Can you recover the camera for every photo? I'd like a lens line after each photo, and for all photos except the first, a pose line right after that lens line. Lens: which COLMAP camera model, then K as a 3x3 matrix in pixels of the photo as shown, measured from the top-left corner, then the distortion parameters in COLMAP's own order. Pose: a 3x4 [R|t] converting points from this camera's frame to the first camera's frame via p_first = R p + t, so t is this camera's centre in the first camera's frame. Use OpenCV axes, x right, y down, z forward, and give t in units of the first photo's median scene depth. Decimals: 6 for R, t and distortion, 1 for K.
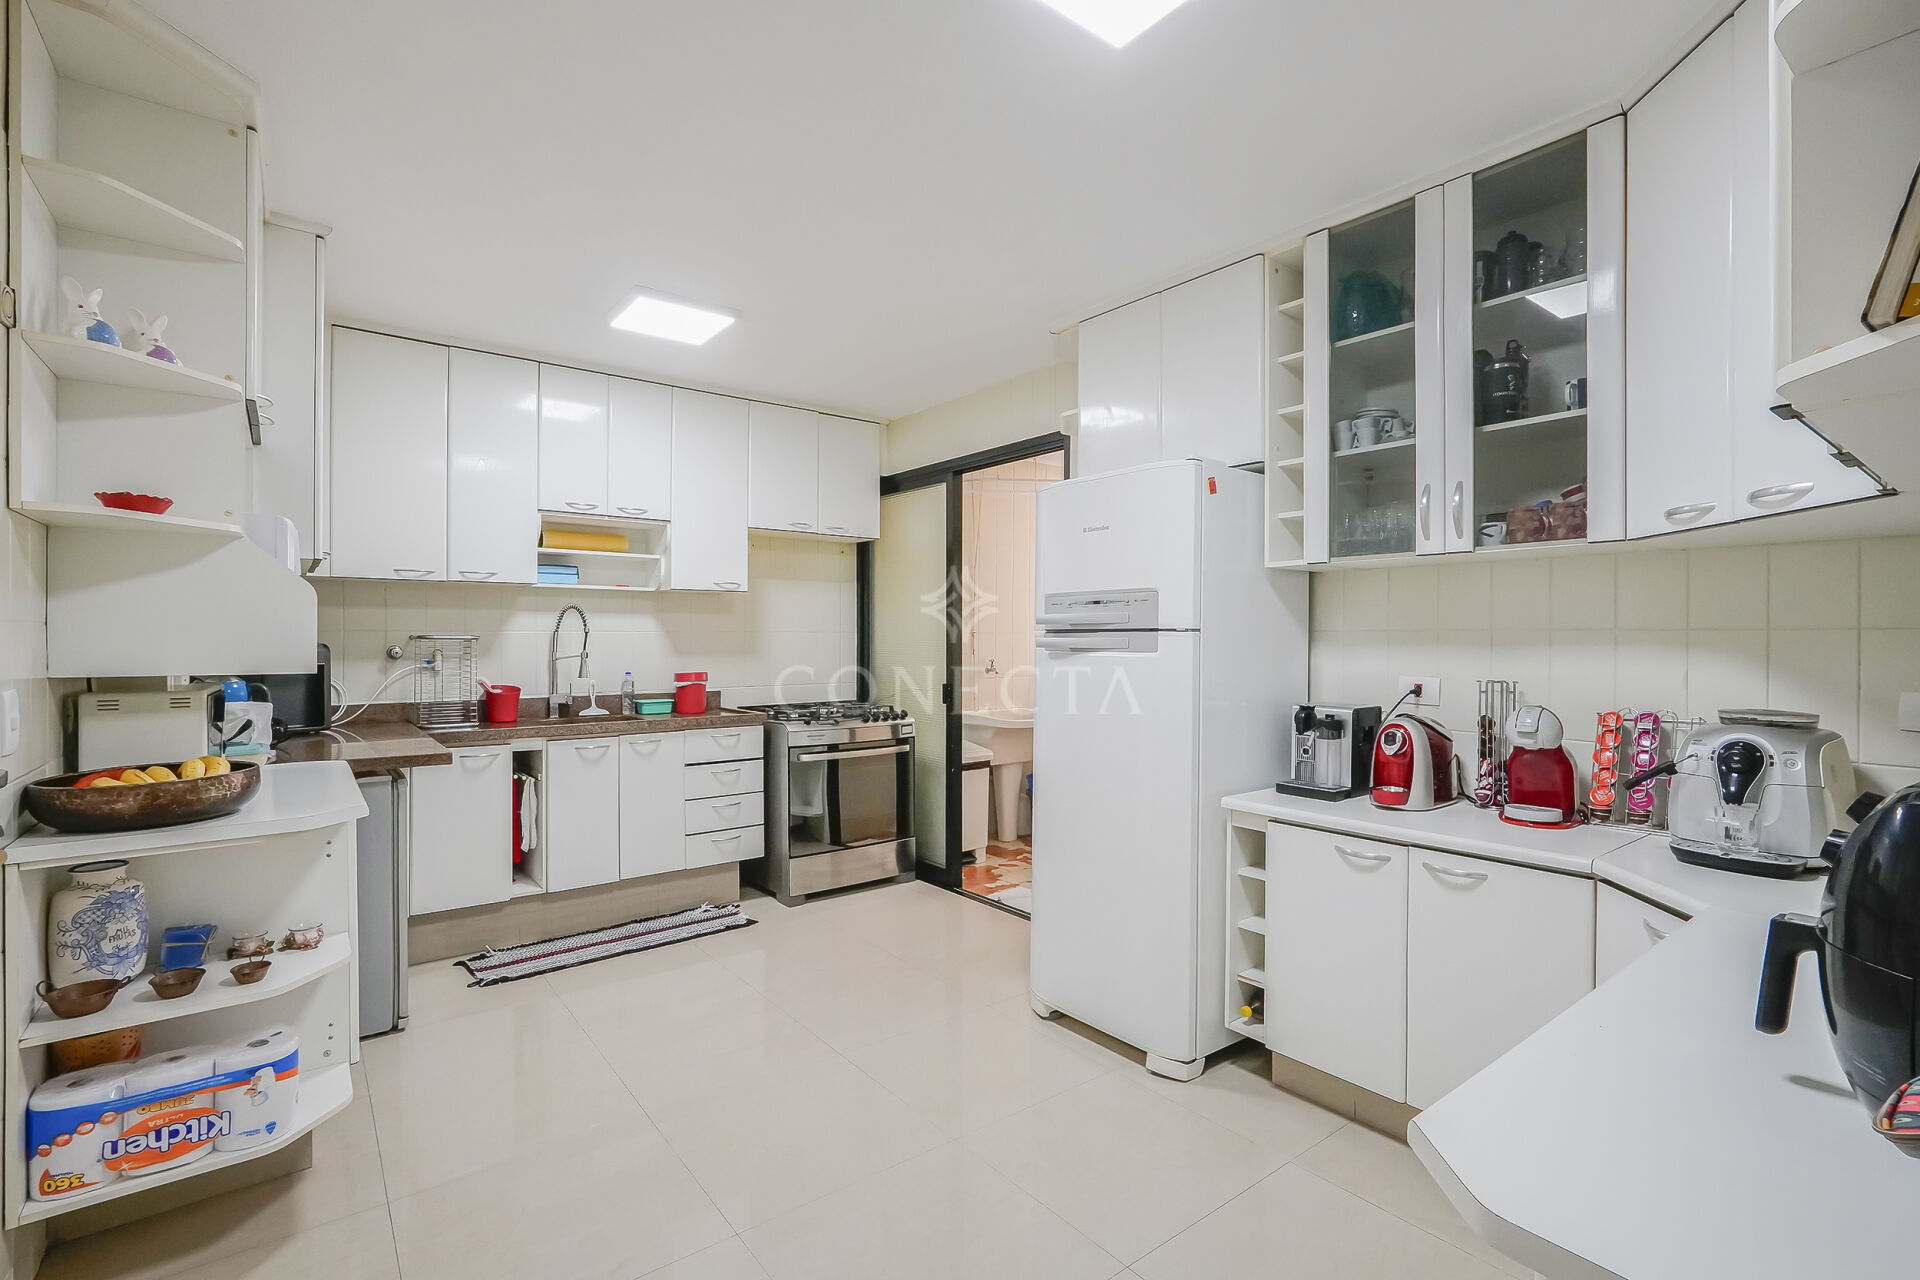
lens RADIAL K [[899.4, 0, 960.0], [0, 899.4, 637.9], [0, 0, 1]] dist [-0.018630, 0.007555]
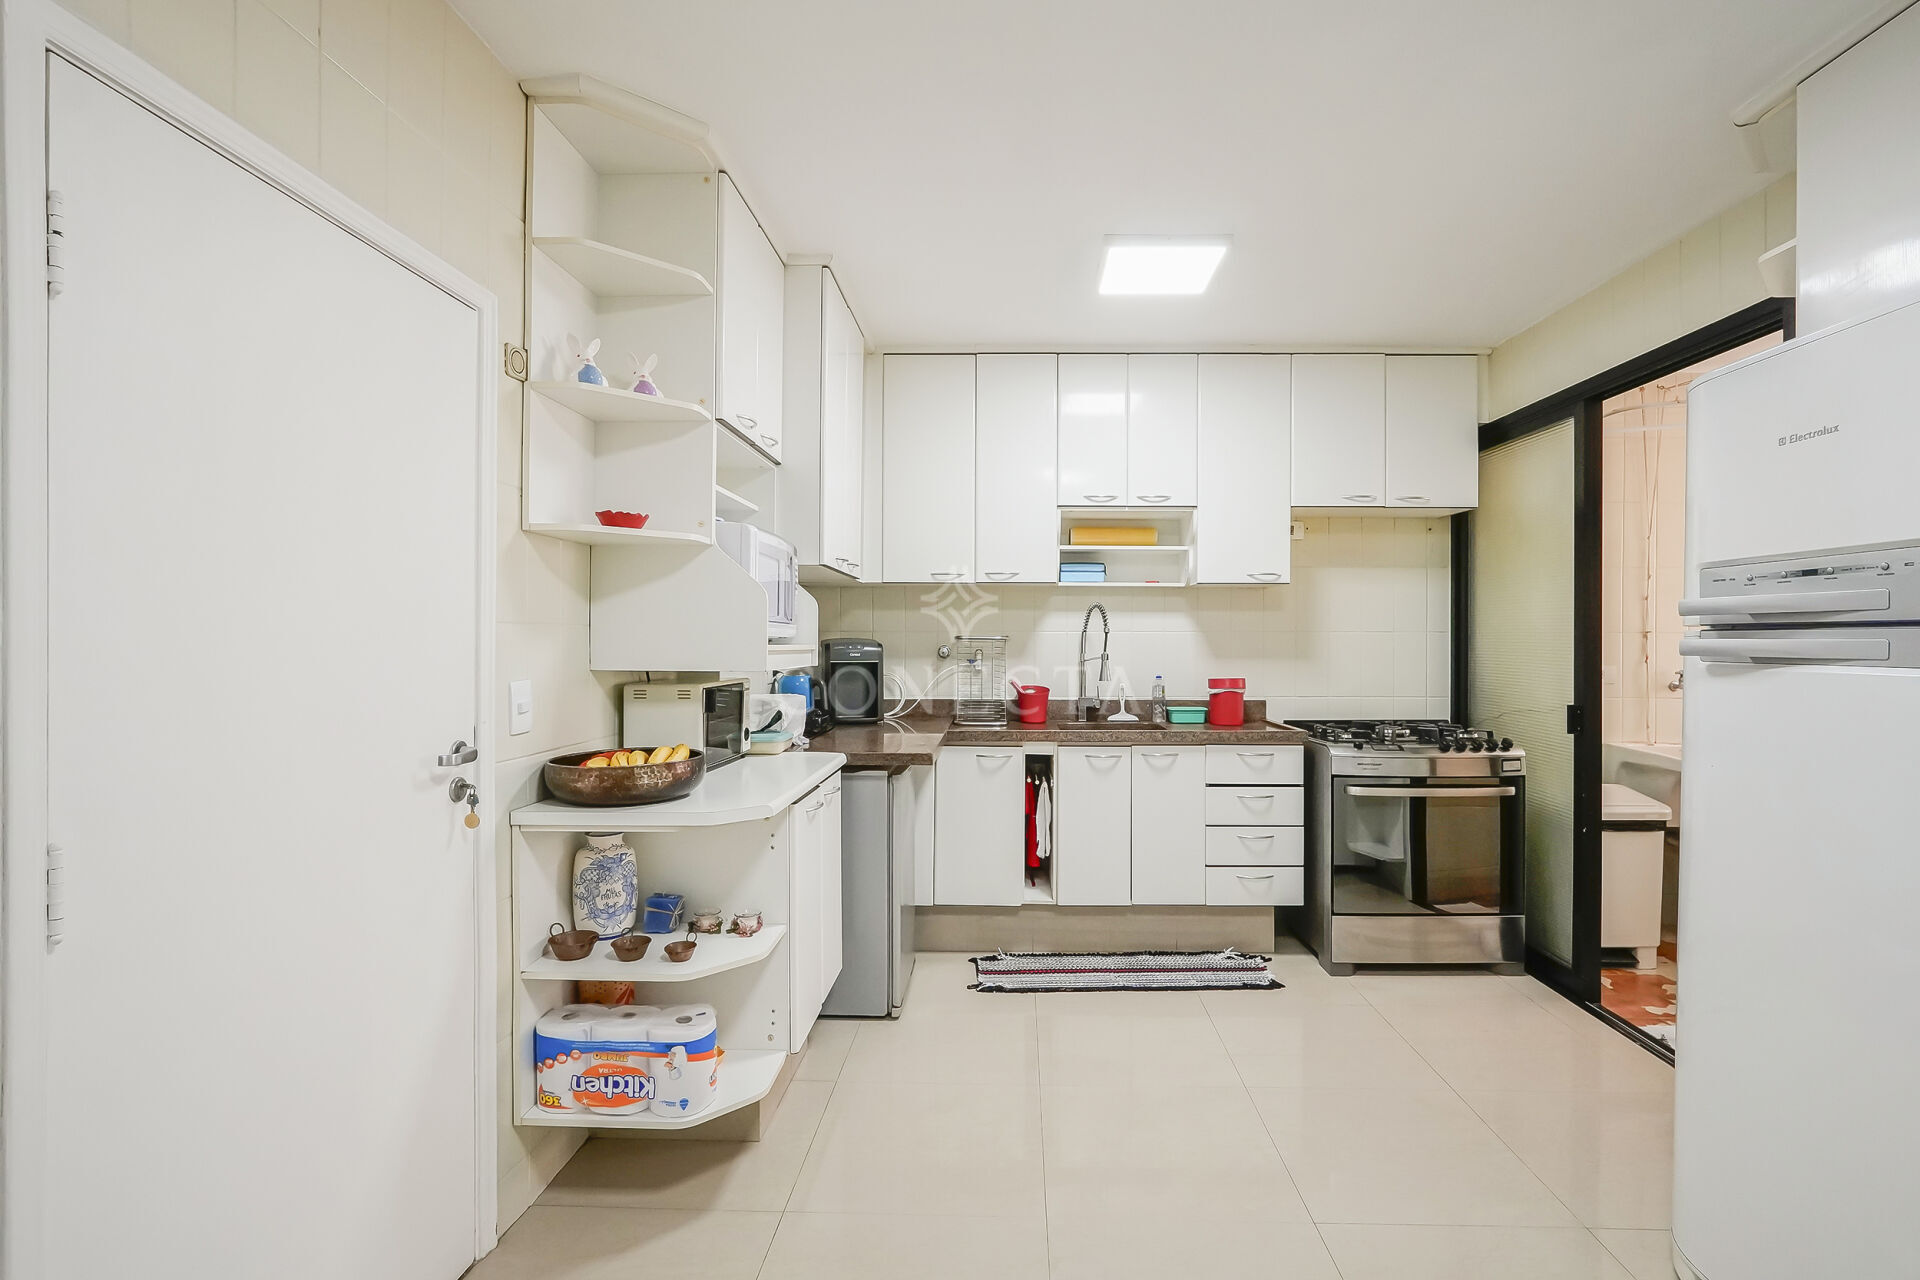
lens RADIAL K [[899.4, 0, 963.6], [0, 899.4, 638.2], [0, 0, 1]] dist [-0.018630, 0.007555]
pose [[0.768520, 0.000596, -0.639826, 0.079992], [-0.001196, 0.999999, -0.000505, 0.000355], [0.639825, 0.001153, 0.768520, 0.206782]]
